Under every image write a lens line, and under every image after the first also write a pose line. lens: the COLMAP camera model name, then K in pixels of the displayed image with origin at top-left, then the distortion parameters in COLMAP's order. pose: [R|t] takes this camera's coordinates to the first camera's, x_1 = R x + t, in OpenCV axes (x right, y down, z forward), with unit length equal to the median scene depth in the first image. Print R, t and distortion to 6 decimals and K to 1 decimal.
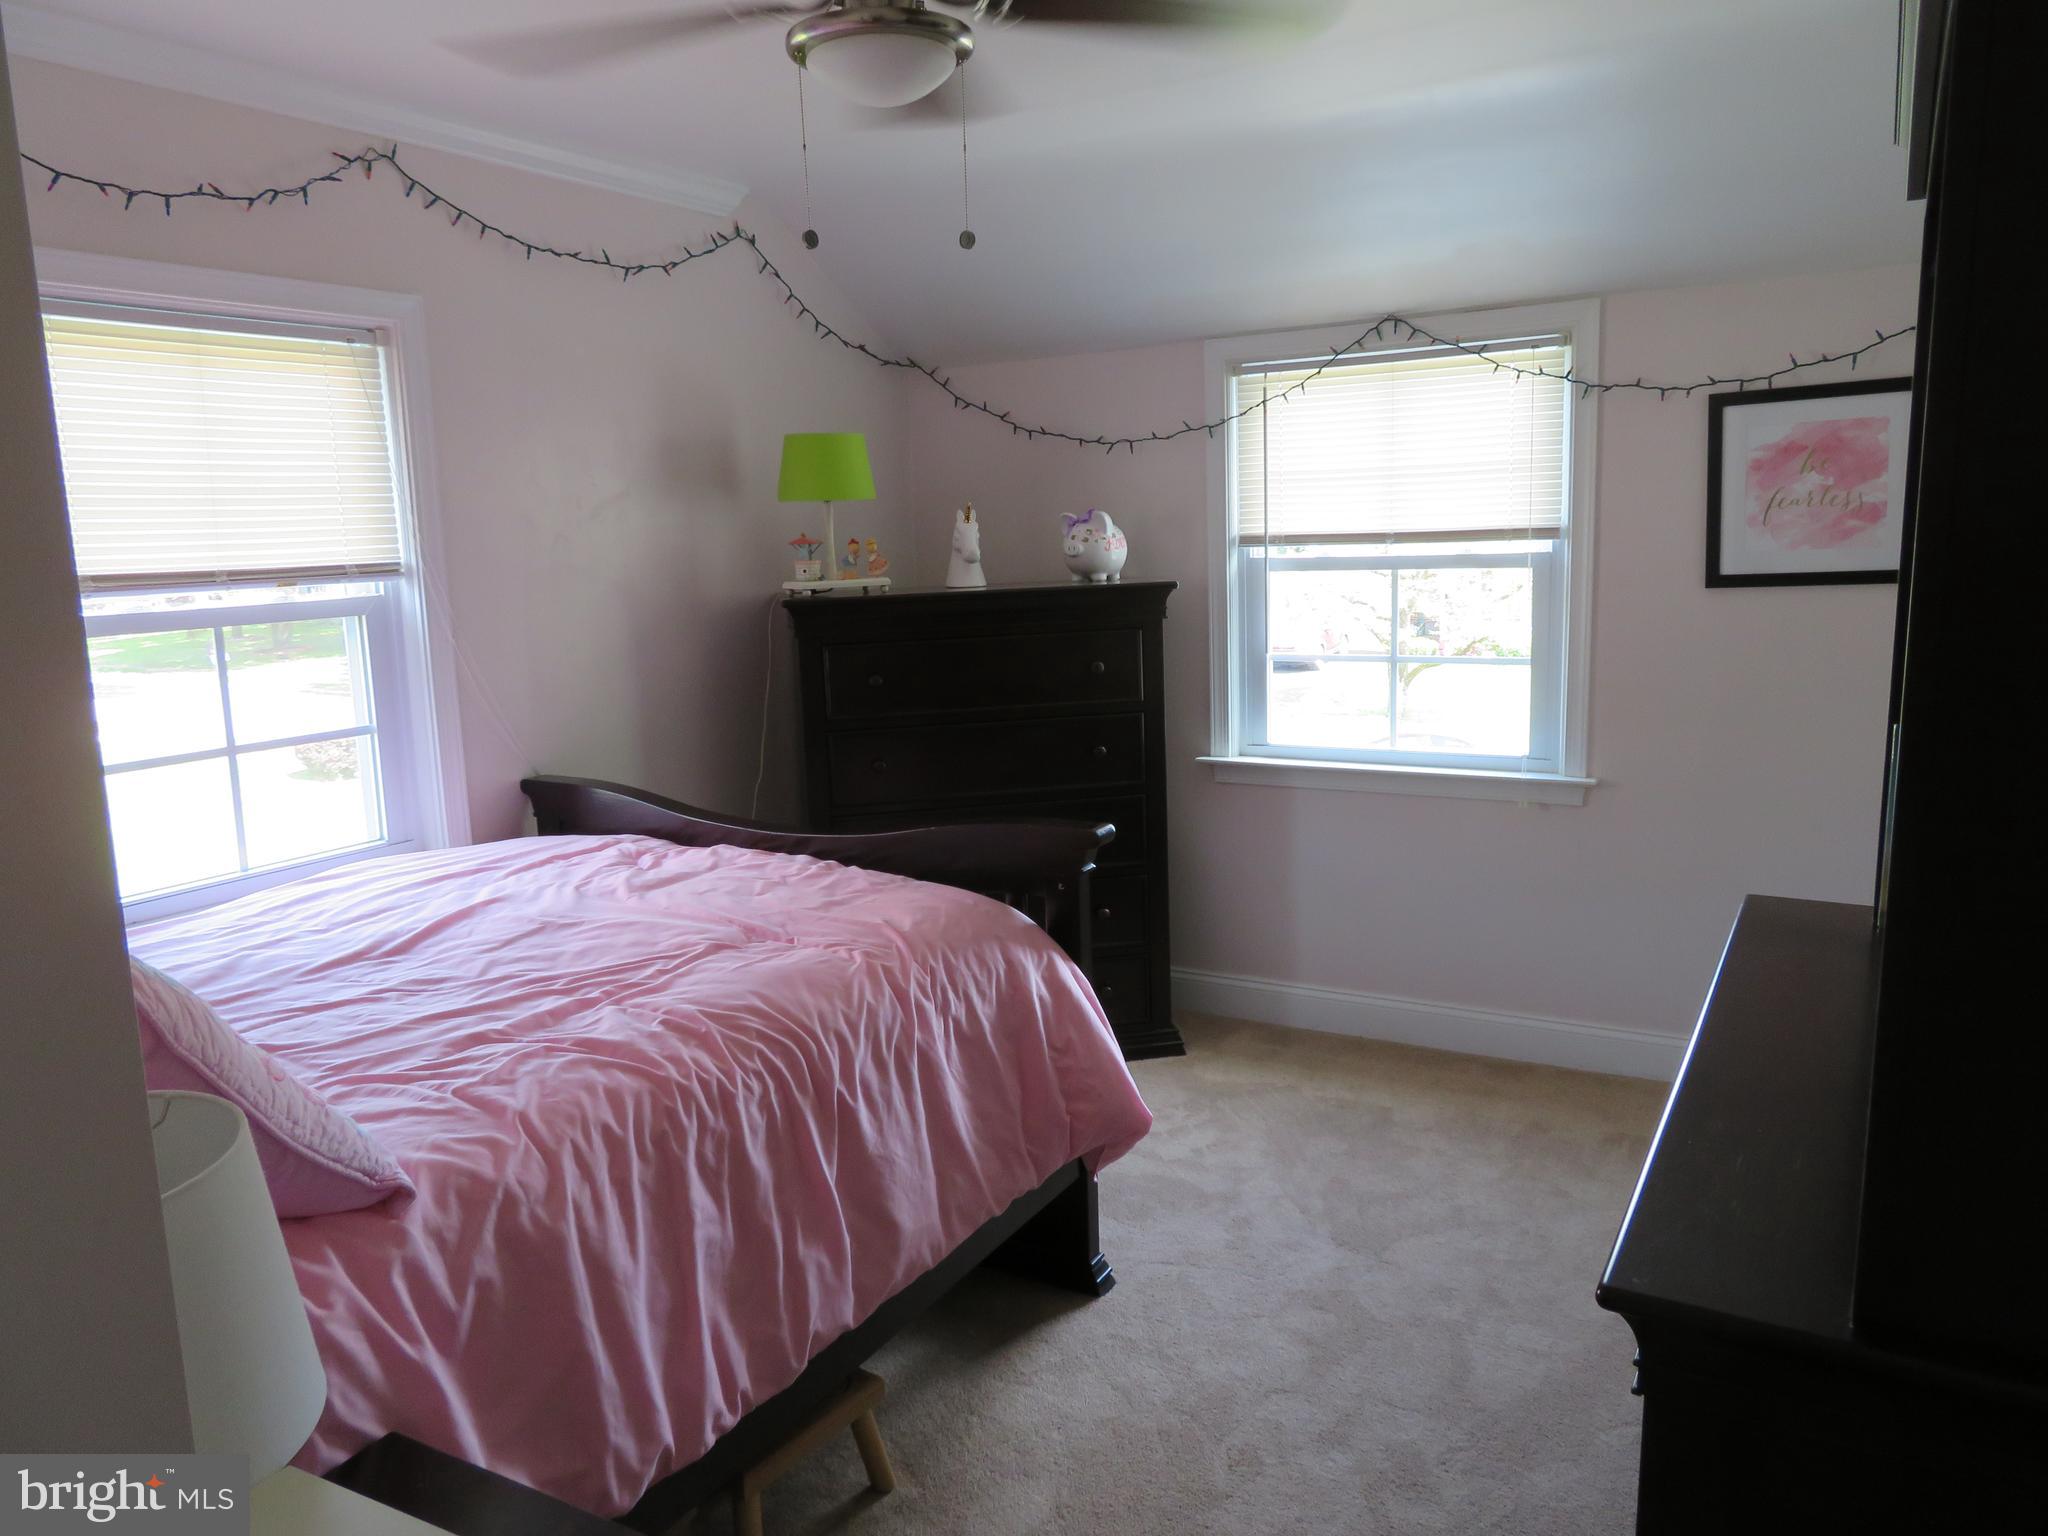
lens RADIAL K [[1461.2, 0, 1024.0], [0, 1461.2, 768.0], [0, 0, 1]] dist [-0.006060, -0.005738]
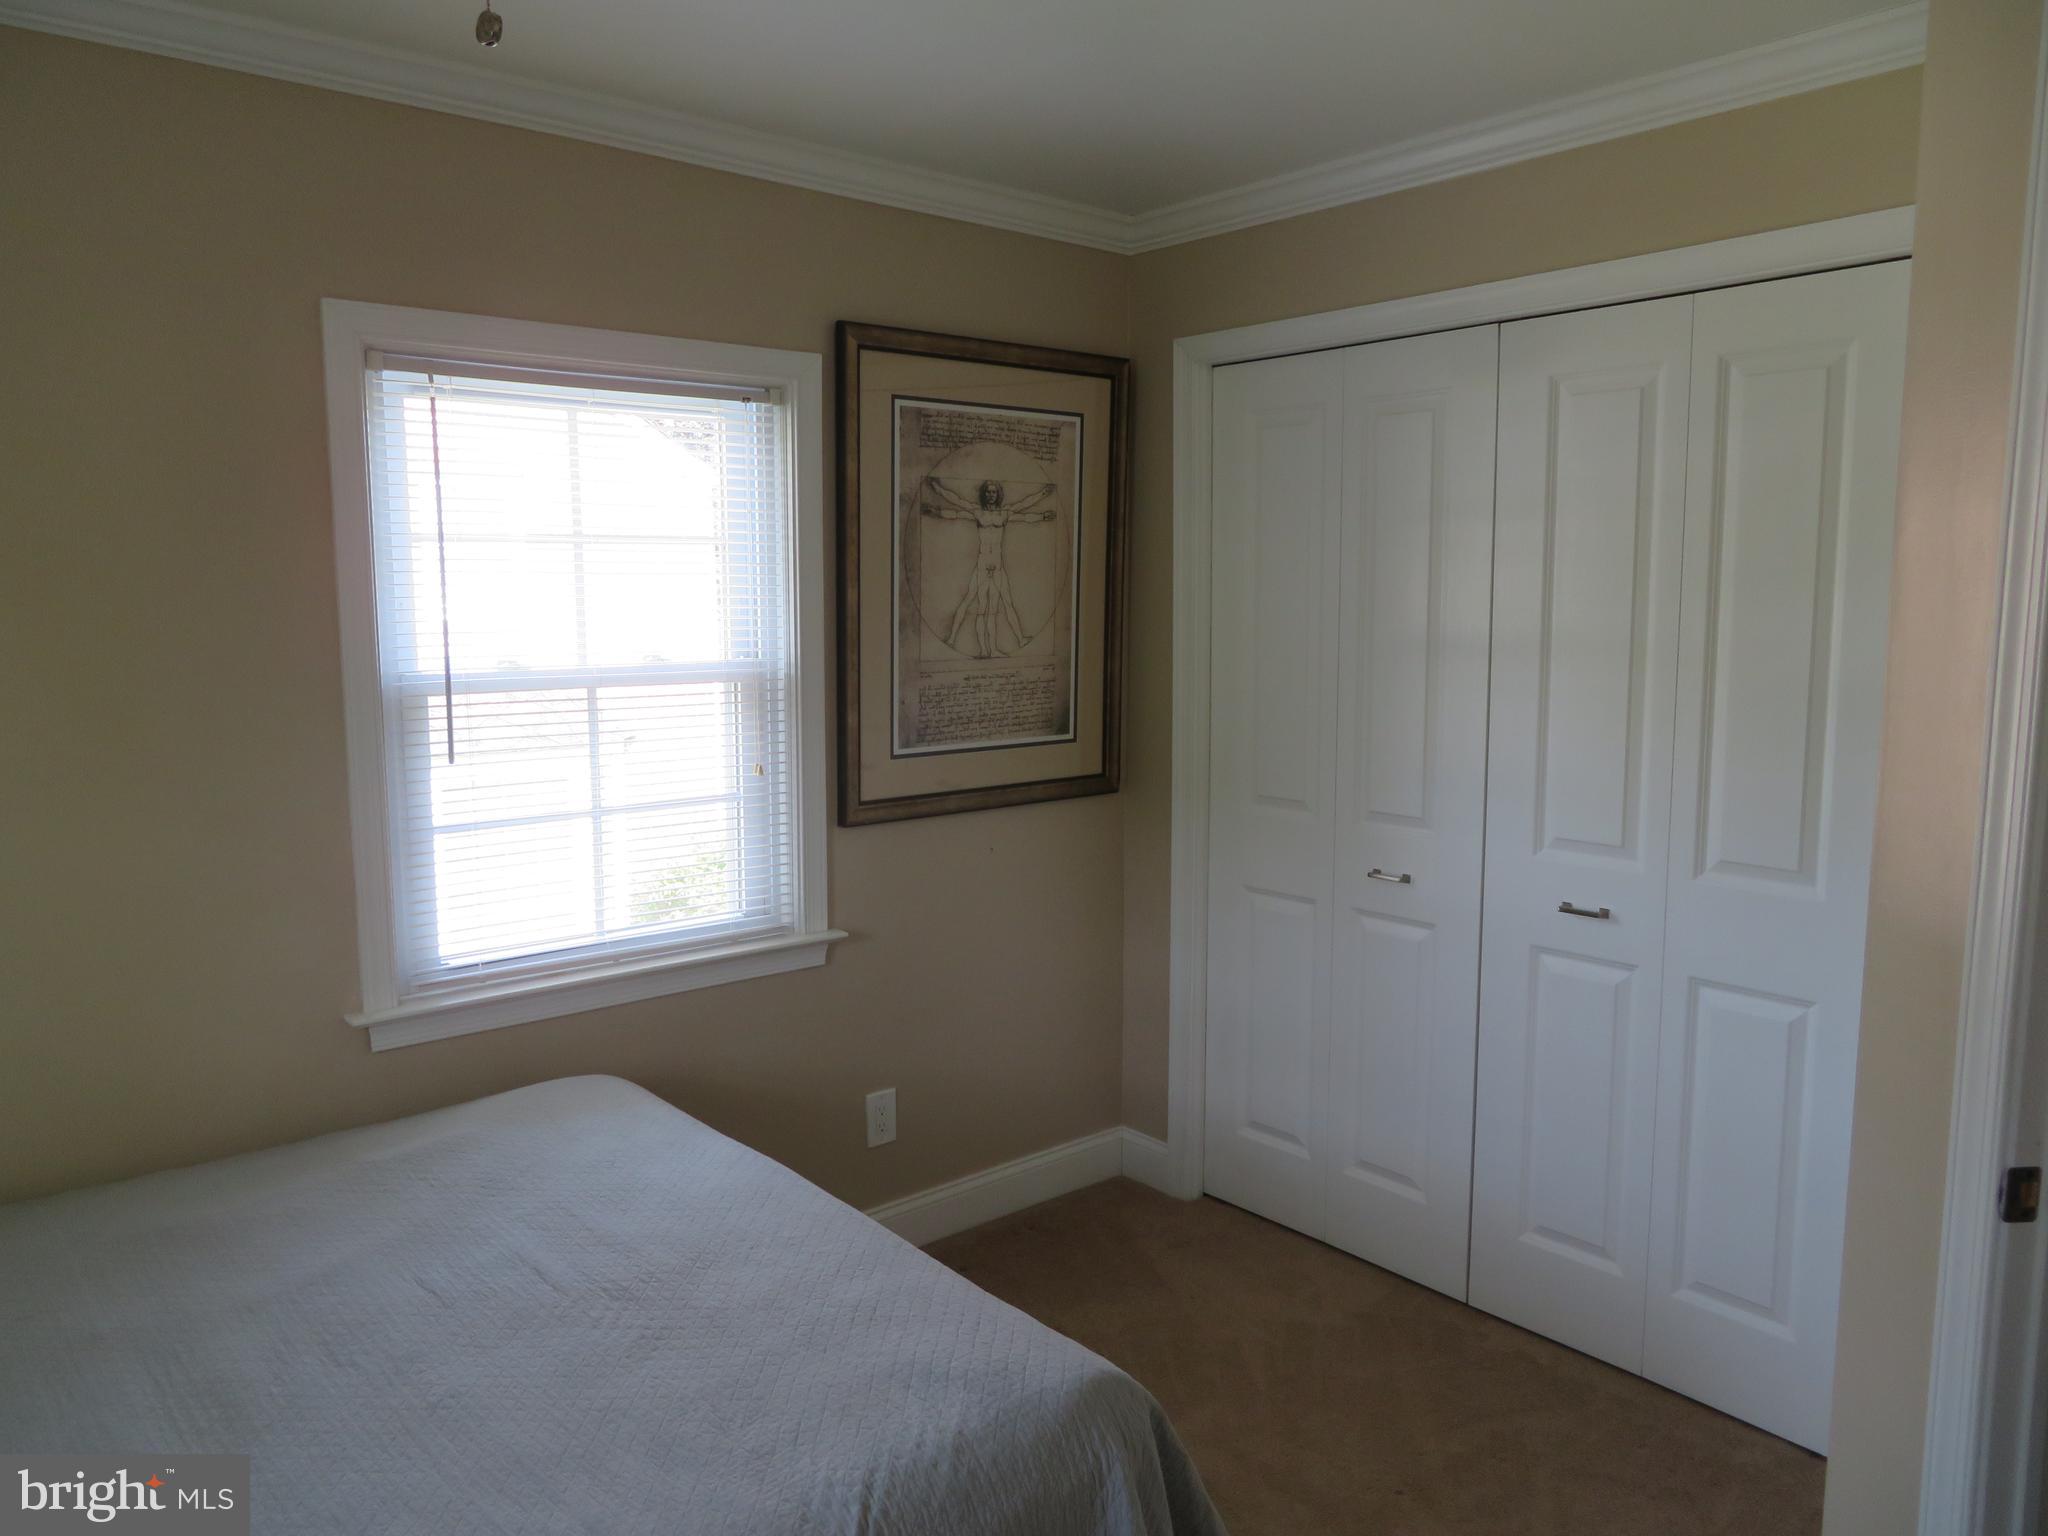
lens RADIAL K [[1461.2, 0, 1024.0], [0, 1461.2, 768.0], [0, 0, 1]] dist [-0.006060, -0.005738]
pose [[0.939749, 0.058628, -0.336800, 0.059703], [-0.073822, 0.996743, -0.032473, -0.031552], [0.333799, 0.055379, 0.941016, 0.165795]]
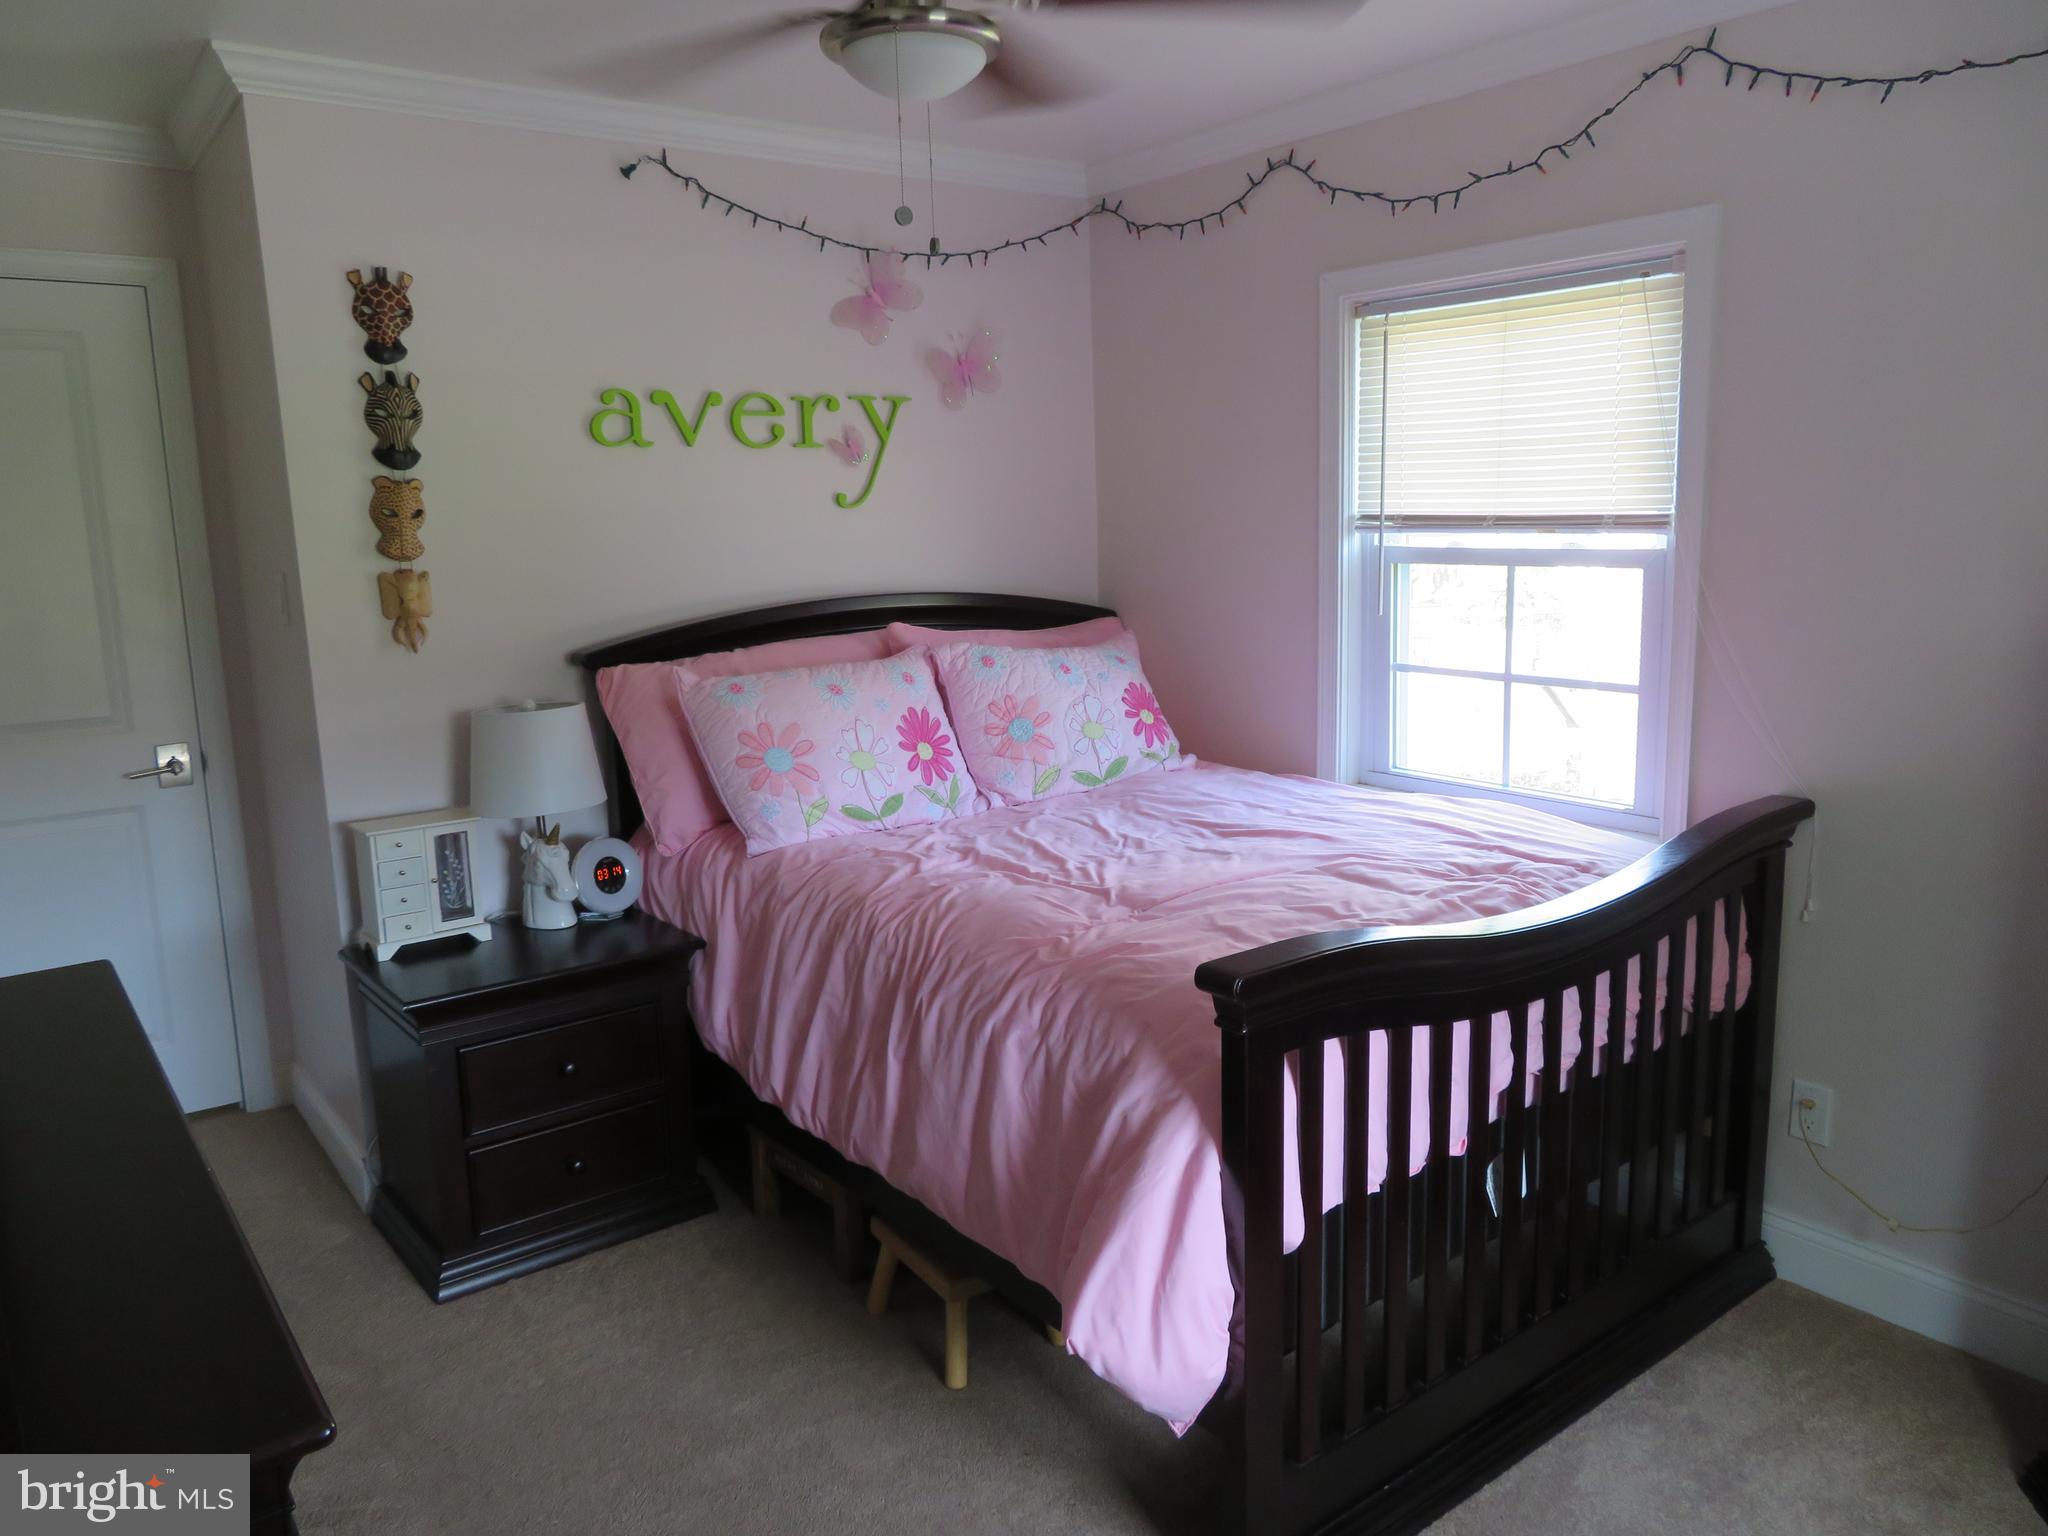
lens RADIAL K [[1461.2, 0, 1024.0], [0, 1461.2, 768.0], [0, 0, 1]] dist [-0.006060, -0.005738]
pose [[-0.385480, 0.195867, -0.901688, 0.623441], [-0.122568, 0.957682, 0.260429, -0.192846], [0.914539, 0.210908, -0.345161, 1.072252]]
